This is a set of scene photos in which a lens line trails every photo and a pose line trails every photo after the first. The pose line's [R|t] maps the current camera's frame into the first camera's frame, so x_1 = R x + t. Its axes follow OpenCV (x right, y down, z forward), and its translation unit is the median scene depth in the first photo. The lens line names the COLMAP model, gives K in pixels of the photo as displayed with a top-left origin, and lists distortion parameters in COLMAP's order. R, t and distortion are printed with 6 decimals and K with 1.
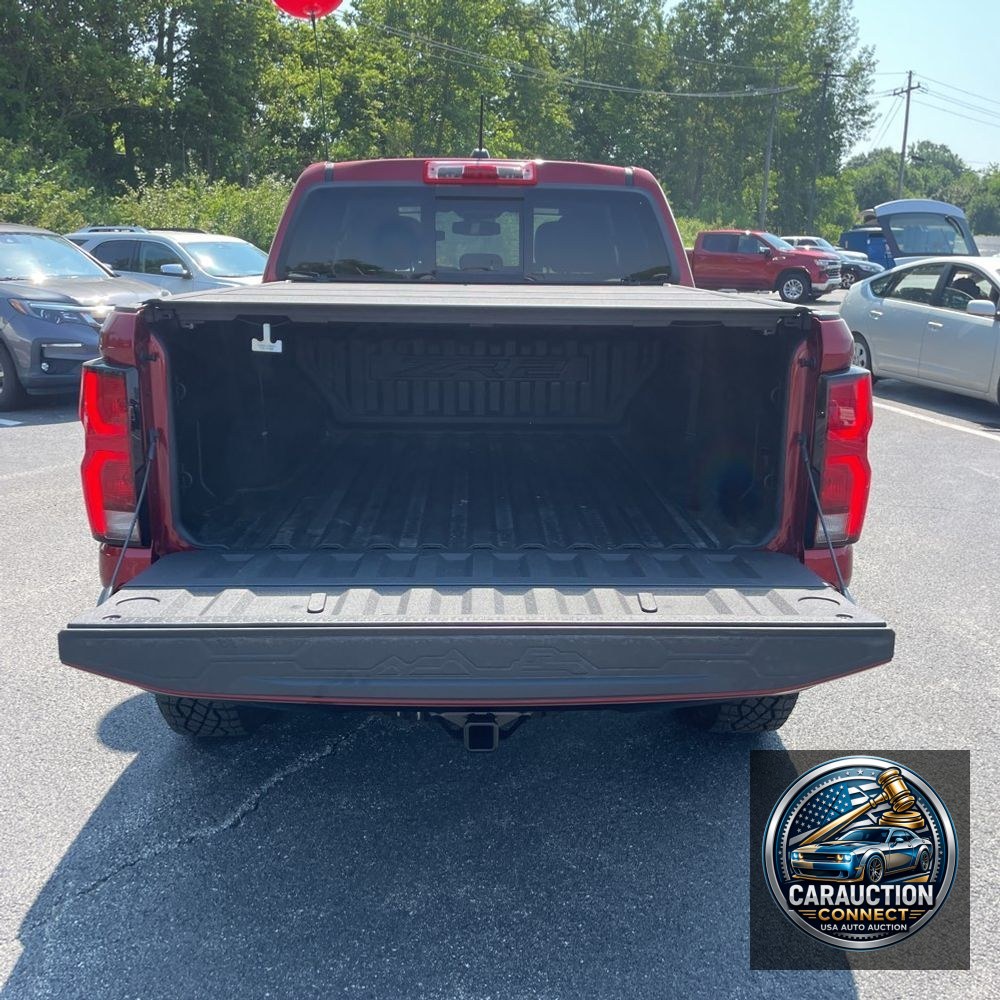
lens RADIAL K [[1000.2, 0, 501.1], [0, 1000.2, 495.3], [0, 0, 1]] dist [0.067216, -0.082316]
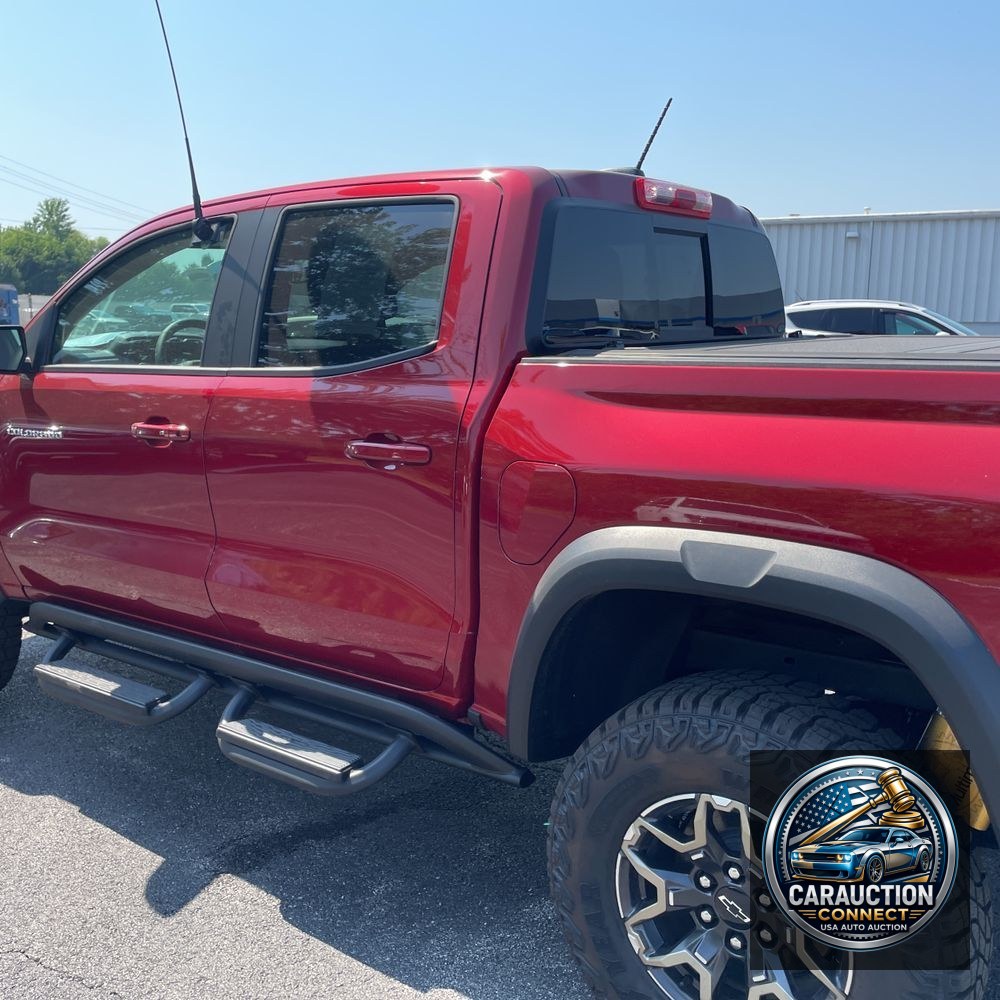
lens RADIAL K [[1007.0, 0, 508.5], [0, 1007.0, 492.6], [0, 0, 1]] dist [0.085667, -0.084875]
pose [[0.622123, -0.144219, 0.769522, -0.044603], [0.191342, 0.981090, 0.029179, -0.009310], [-0.759178, 0.129089, 0.637953, 0.039316]]
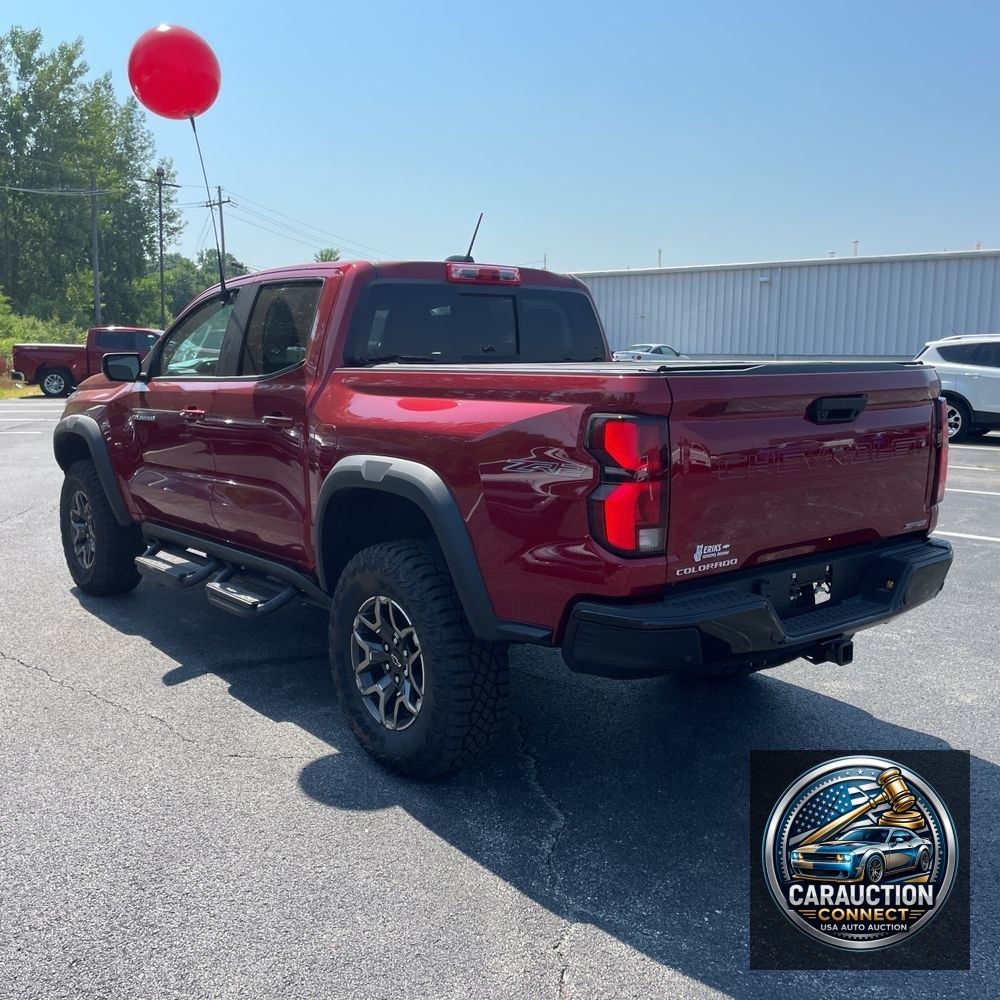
lens RADIAL K [[1002.4, 0, 499.7], [0, 1002.4, 486.9], [0, 0, 1]] dist [0.074990, -0.103479]
pose [[0.794731, -0.090038, 0.600247, -0.047161], [0.150940, 0.987187, -0.051766, -0.000015], [-0.587895, 0.131742, 0.798138, 0.002961]]
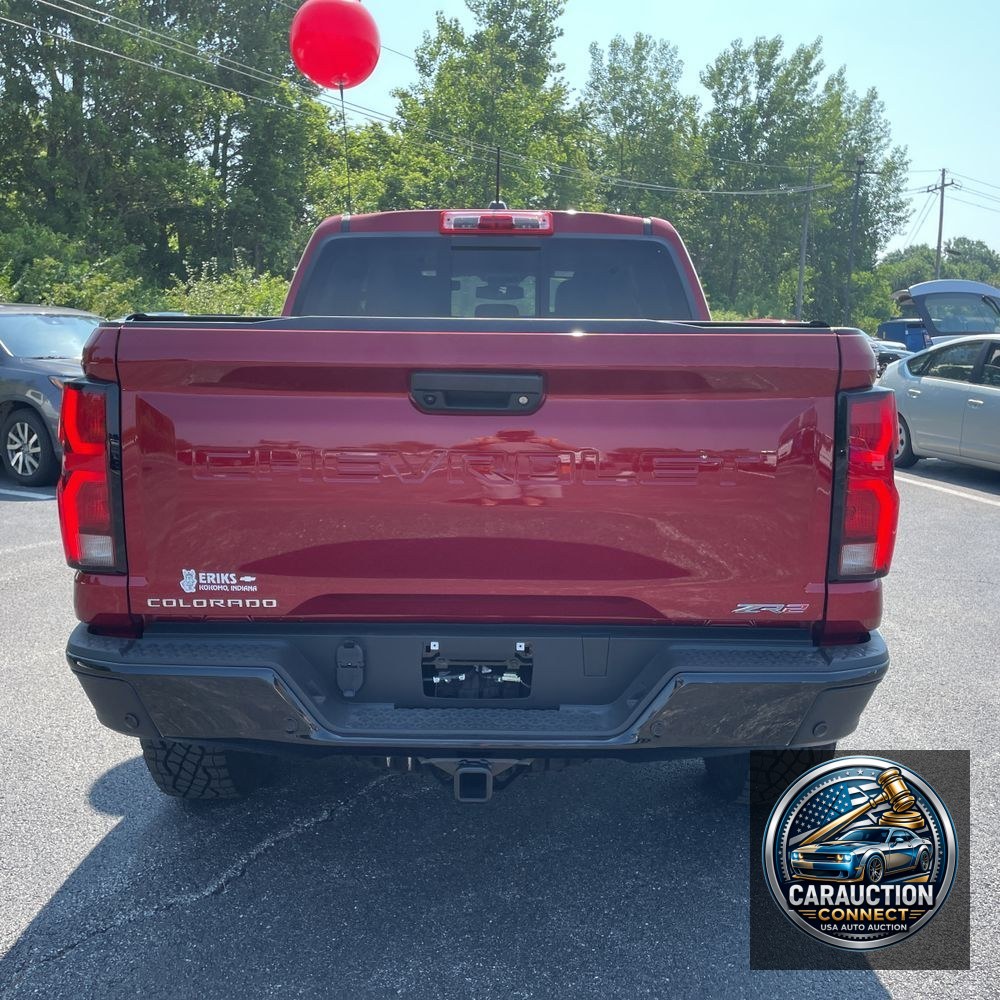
lens RADIAL K [[1002.4, 0, 499.7], [0, 1002.4, 486.9], [0, 0, 1]] dist [0.074990, -0.103479]
pose [[0.999209, 0.004628, -0.039494, 0.001405], [-0.008465, 0.995195, -0.097548, 0.002166], [0.038852, 0.097805, 0.994447, 0.002343]]
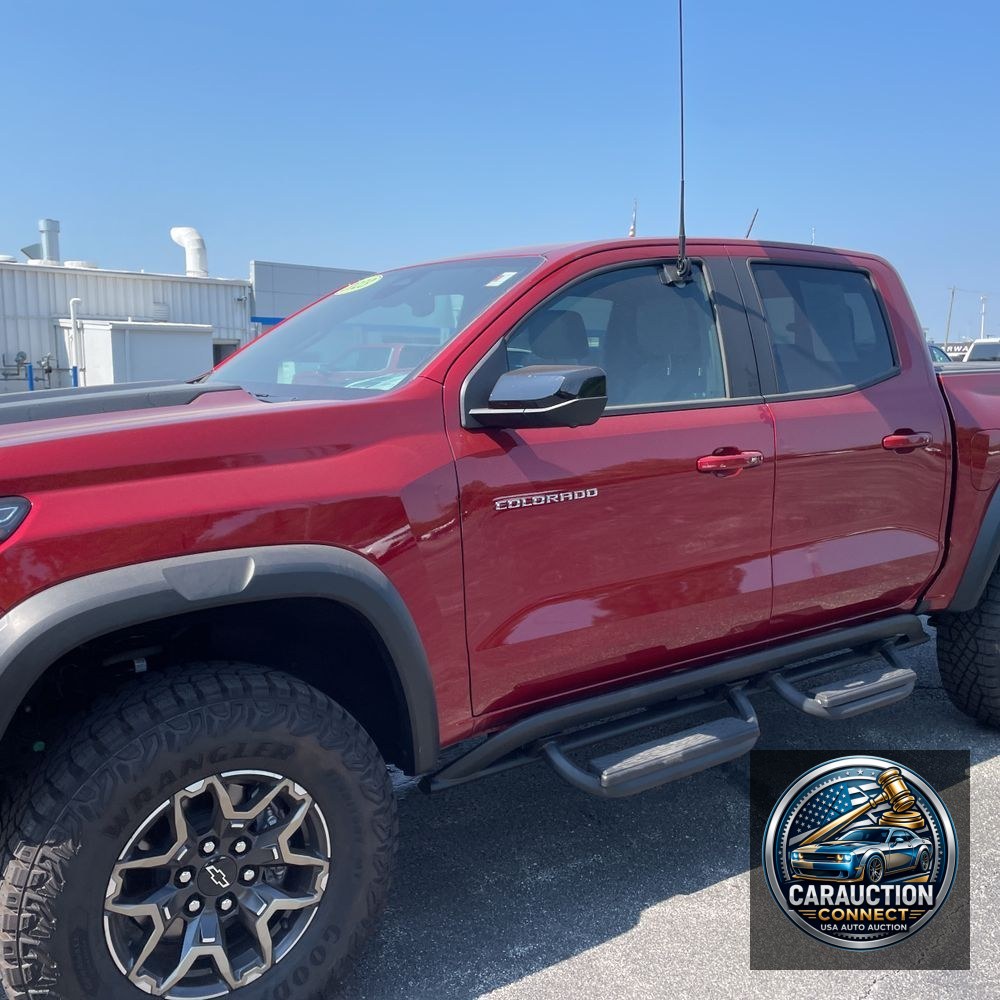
lens RADIAL K [[1007.0, 0, 508.5], [0, 1007.0, 492.6], [0, 0, 1]] dist [0.085667, -0.084875]
pose [[-0.556029, -0.117550, 0.822809, -0.052638], [0.197600, 0.942870, 0.268234, -0.028255], [-0.807333, 0.311733, -0.501035, 0.117566]]
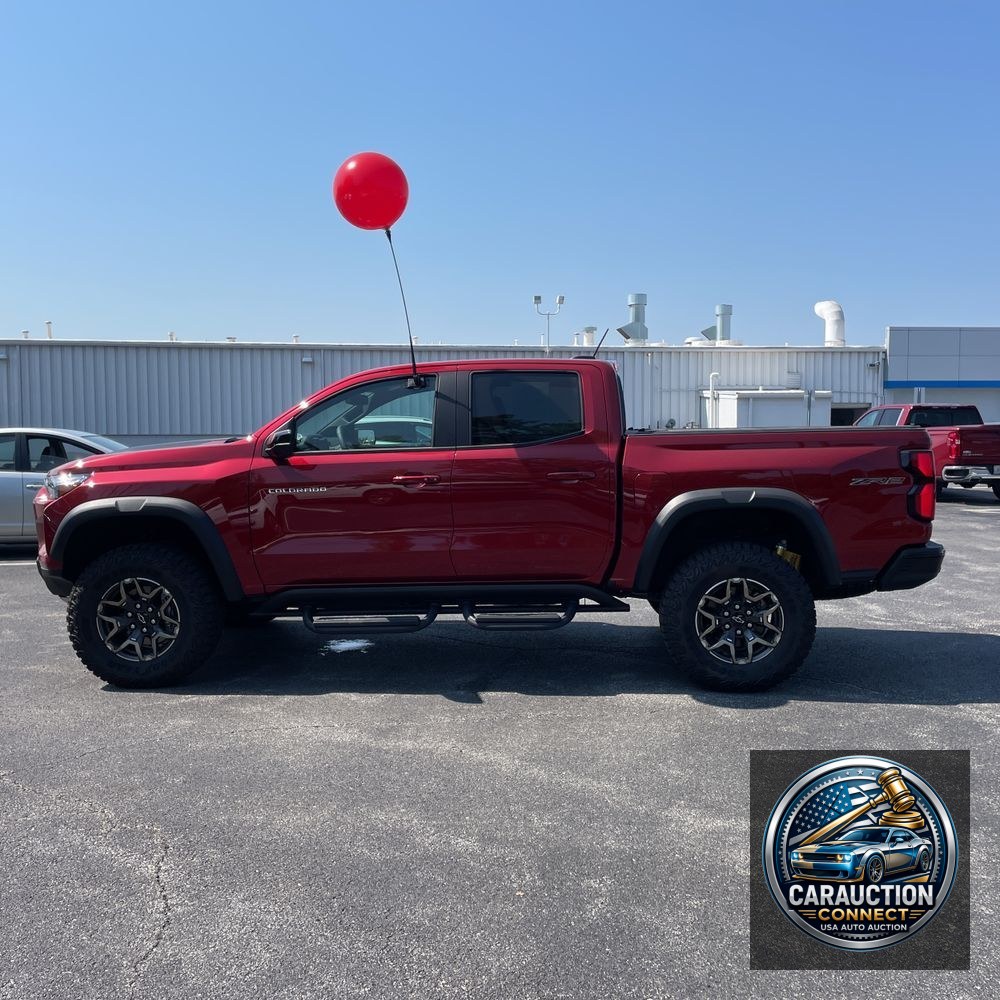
lens RADIAL K [[1007.0, 0, 508.5], [0, 1007.0, 492.6], [0, 0, 1]] dist [0.085667, -0.084875]
pose [[0.095751, -0.076177, 0.992486, -0.111852], [0.250299, 0.966873, 0.050064, -0.015383], [-0.963422, 0.243625, 0.111646, 0.063792]]
